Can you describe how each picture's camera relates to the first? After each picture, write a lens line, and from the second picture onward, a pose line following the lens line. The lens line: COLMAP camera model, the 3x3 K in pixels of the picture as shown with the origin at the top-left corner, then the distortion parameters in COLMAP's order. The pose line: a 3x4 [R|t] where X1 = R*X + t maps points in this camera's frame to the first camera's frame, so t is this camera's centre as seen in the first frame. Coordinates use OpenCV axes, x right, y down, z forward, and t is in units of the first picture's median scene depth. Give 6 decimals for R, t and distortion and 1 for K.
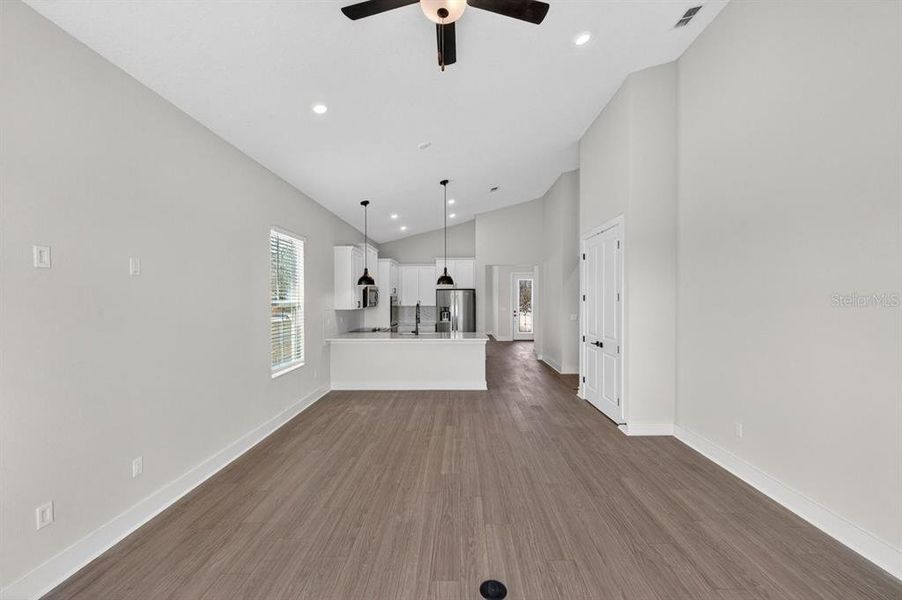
lens RADIAL K [[363.8, 0, 452.7], [0, 363.8, 300.6], [0, 0, 1]] dist [0.001918, -0.000586]
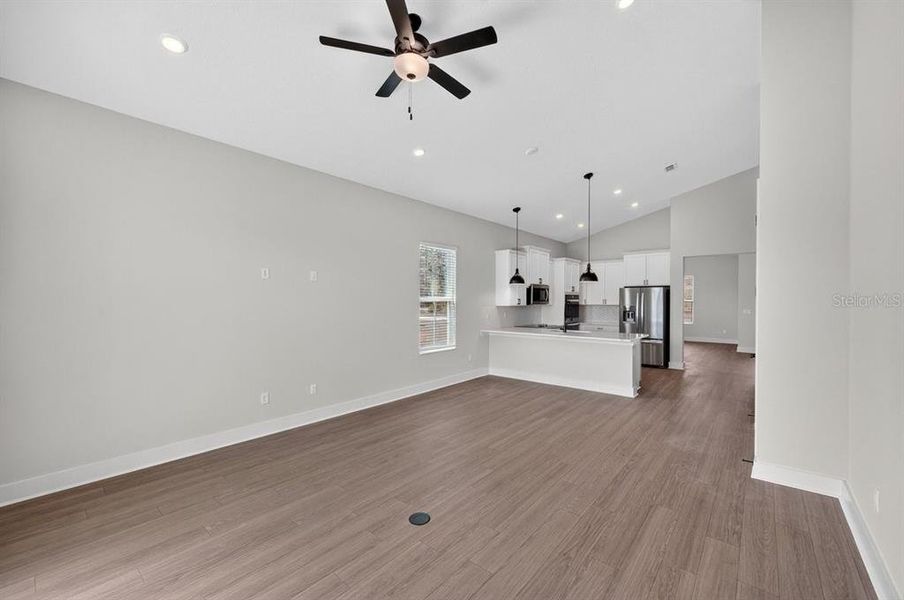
lens RADIAL K [[364.6, 0, 456.8], [0, 364.6, 299.5], [0, 0, 1]] dist [0.001918, -0.000586]
pose [[0.775585, 0.003431, -0.631234, 0.384555], [-0.006264, 0.999978, -0.002261, 0.010627], [0.631213, 0.005707, 0.775589, 0.031935]]
